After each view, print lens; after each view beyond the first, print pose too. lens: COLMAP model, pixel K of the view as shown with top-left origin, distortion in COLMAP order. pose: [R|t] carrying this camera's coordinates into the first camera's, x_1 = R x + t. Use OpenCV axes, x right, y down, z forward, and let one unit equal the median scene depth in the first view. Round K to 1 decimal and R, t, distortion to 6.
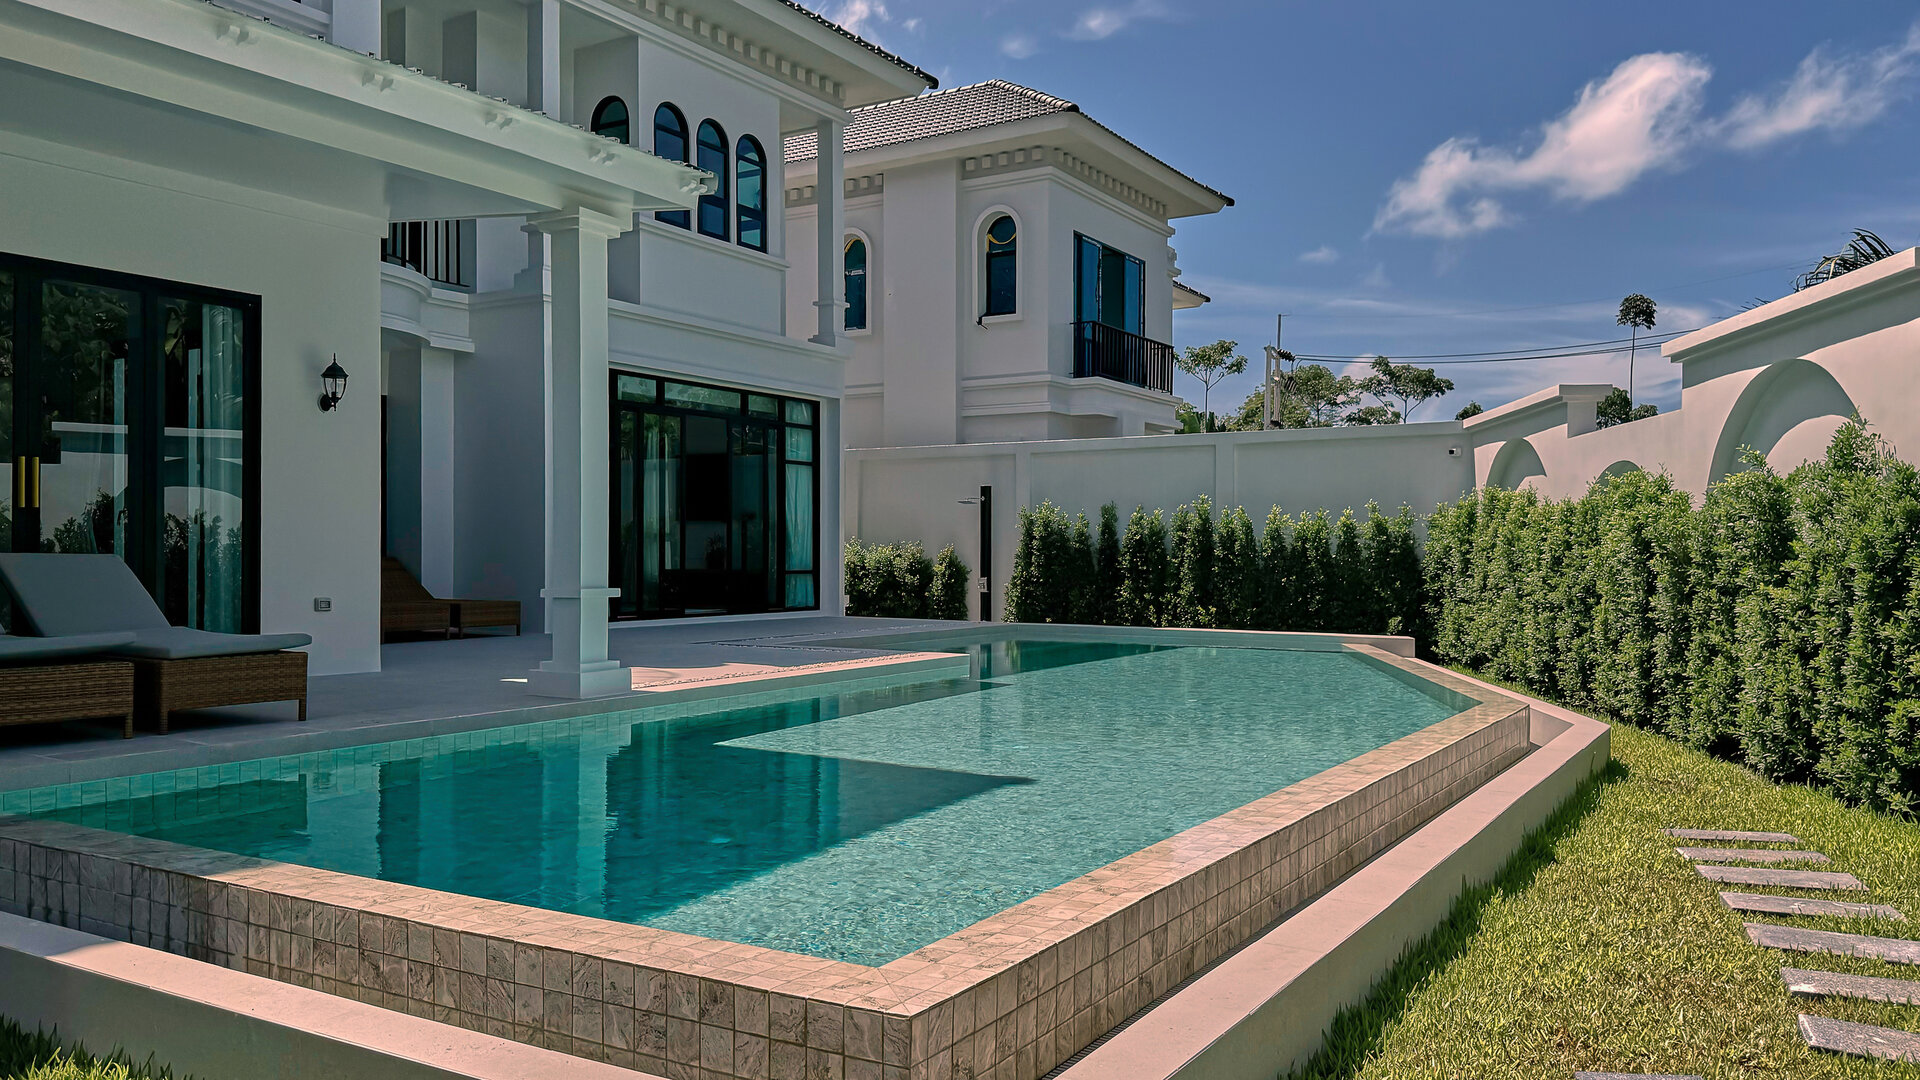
lens RADIAL K [[1409.7, 0, 1016.6], [0, 1409.7, 628.0], [0, 0, 1]] dist [0.010217, -0.030365]
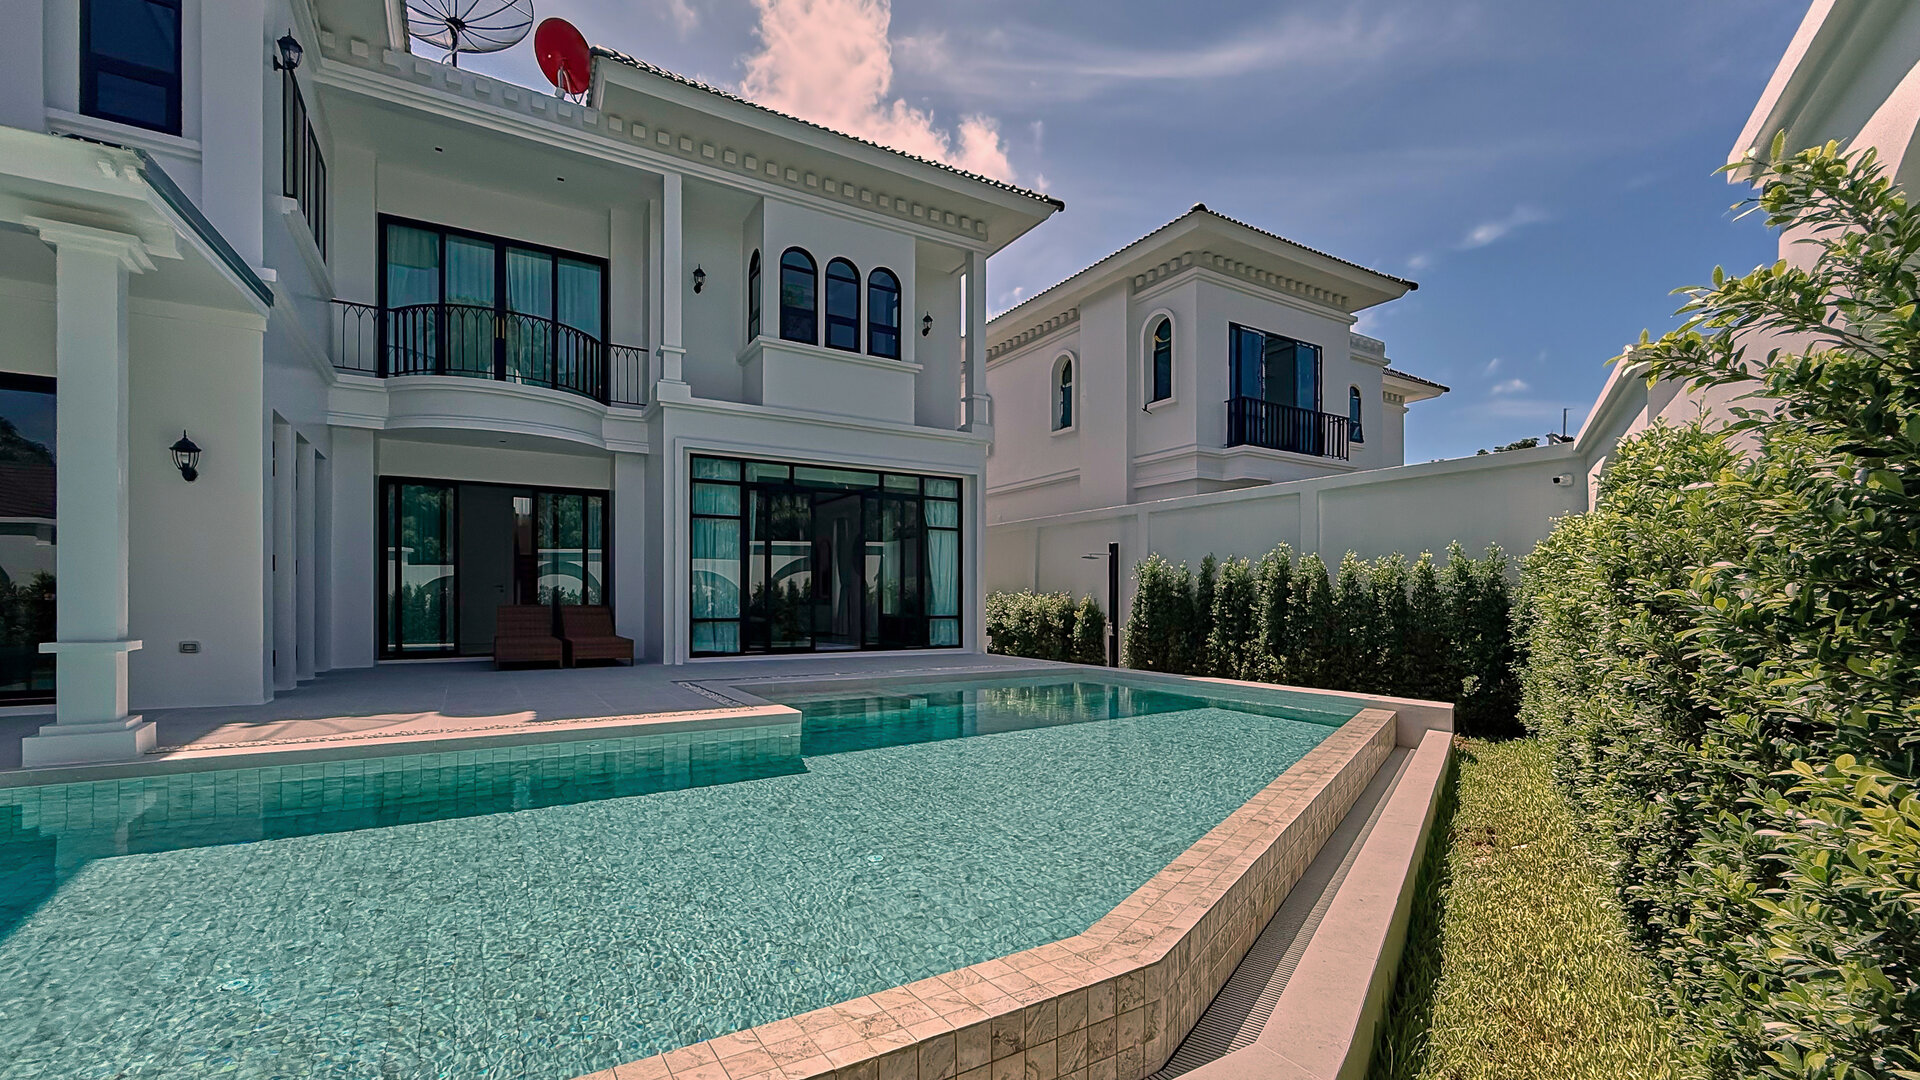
lens RADIAL K [[846.6, 0, 966.7], [0, 846.6, 606.9], [0, 0, 1]] dist [0.002532, 0.000498]
pose [[0.882753, 0.001831, -0.469834, 0.209219], [-0.023261, 0.998936, -0.039812, -0.019450], [0.469262, 0.046073, 0.881856, 0.353239]]
